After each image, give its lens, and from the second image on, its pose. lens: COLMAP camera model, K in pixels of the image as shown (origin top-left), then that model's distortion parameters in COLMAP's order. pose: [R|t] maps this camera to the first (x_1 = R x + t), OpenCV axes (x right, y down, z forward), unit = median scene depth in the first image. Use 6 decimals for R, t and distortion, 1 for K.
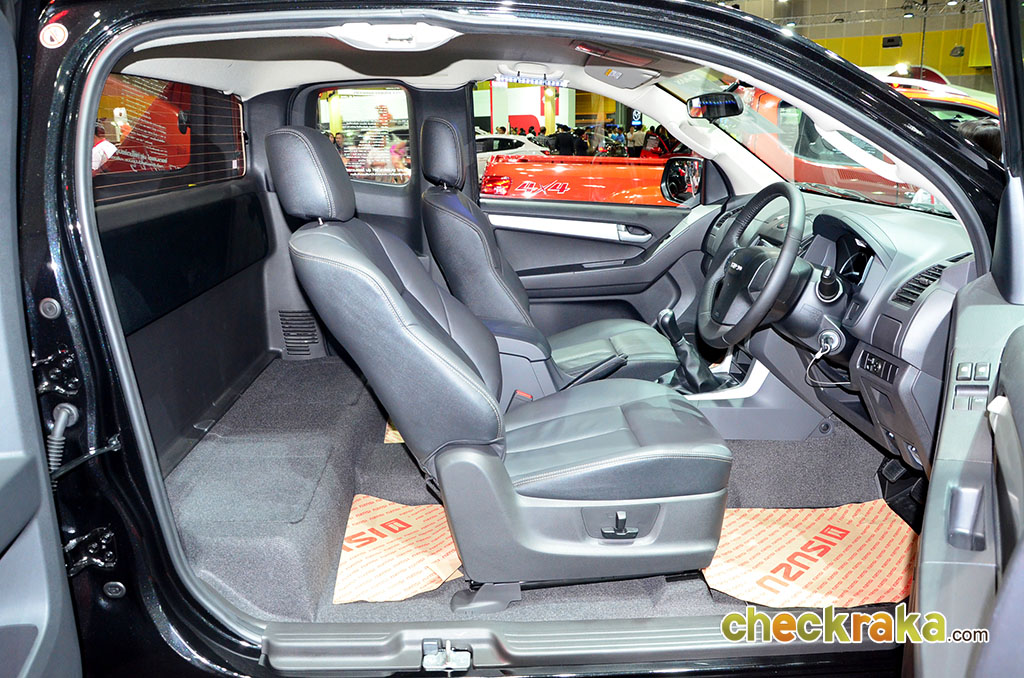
lens RADIAL K [[802.4, 0, 511.3], [0, 802.4, 342.2], [0, 0, 1]] dist [-0.114817, 0.007516]
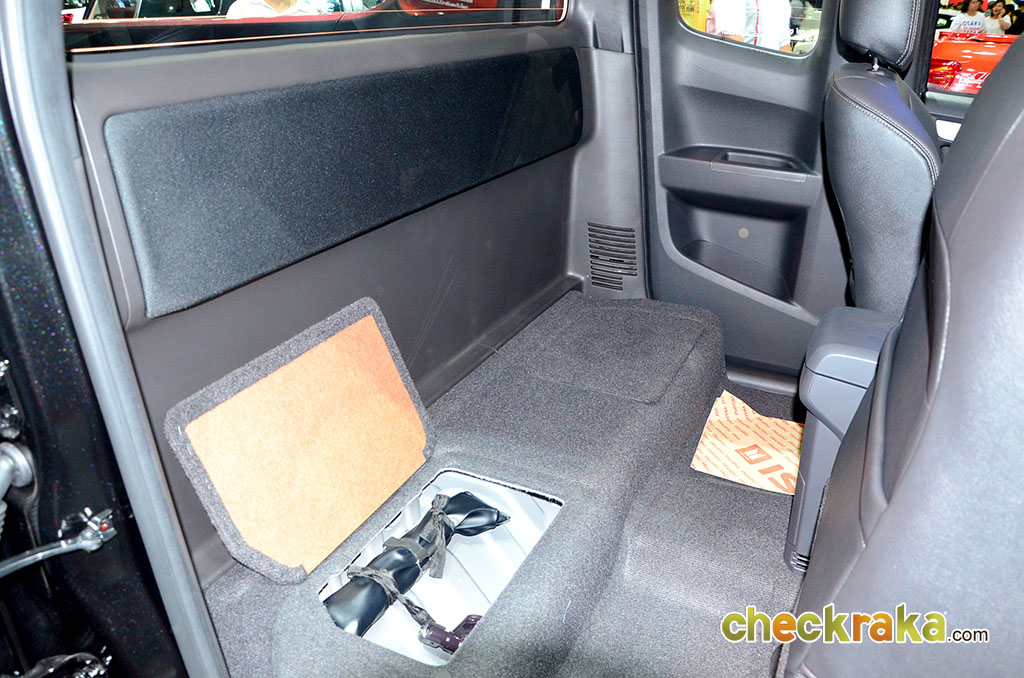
lens RADIAL K [[802.4, 0, 508.2], [0, 802.4, 331.8], [0, 0, 1]] dist [-0.114817, 0.007516]
pose [[0.882324, 0.206114, -0.423109, -0.037240], [-0.140335, 0.973326, 0.181504, -0.066809], [0.449233, -0.100768, 0.887713, 0.343628]]
